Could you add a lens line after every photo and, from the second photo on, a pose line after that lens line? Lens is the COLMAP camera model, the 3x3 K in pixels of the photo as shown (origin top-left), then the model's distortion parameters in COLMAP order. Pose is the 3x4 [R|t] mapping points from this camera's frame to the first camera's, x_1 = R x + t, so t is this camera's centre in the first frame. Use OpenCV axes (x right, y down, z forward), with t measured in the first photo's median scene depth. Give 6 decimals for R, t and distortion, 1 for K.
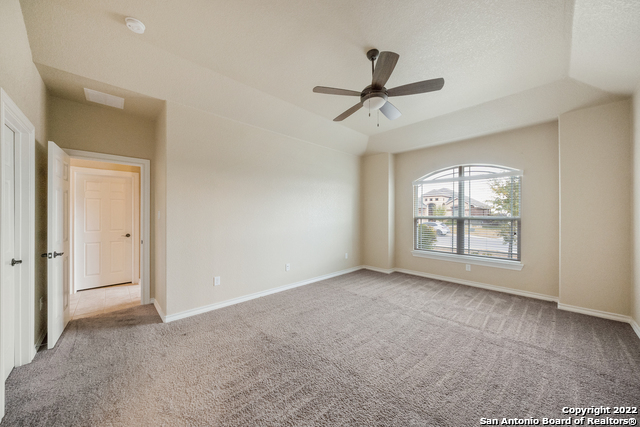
lens RADIAL K [[220.5, 0, 319.0], [0, 220.5, 214.4], [0, 0, 1]] dist [-0.000455, -0.000030]
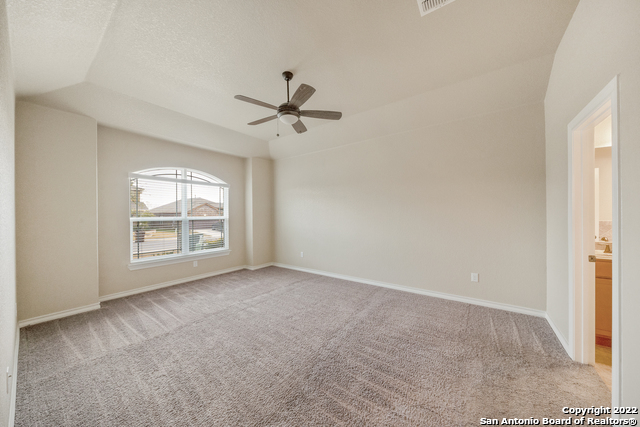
lens RADIAL K [[220.5, 0, 318.9], [0, 220.5, 214.4], [0, 0, 1]] dist [-0.000455, -0.000030]
pose [[-0.165234, 0.001450, 0.986253, -0.562817], [0.004110, 0.999991, -0.000782, -0.002078], [-0.986246, 0.003924, -0.165238, 0.629905]]
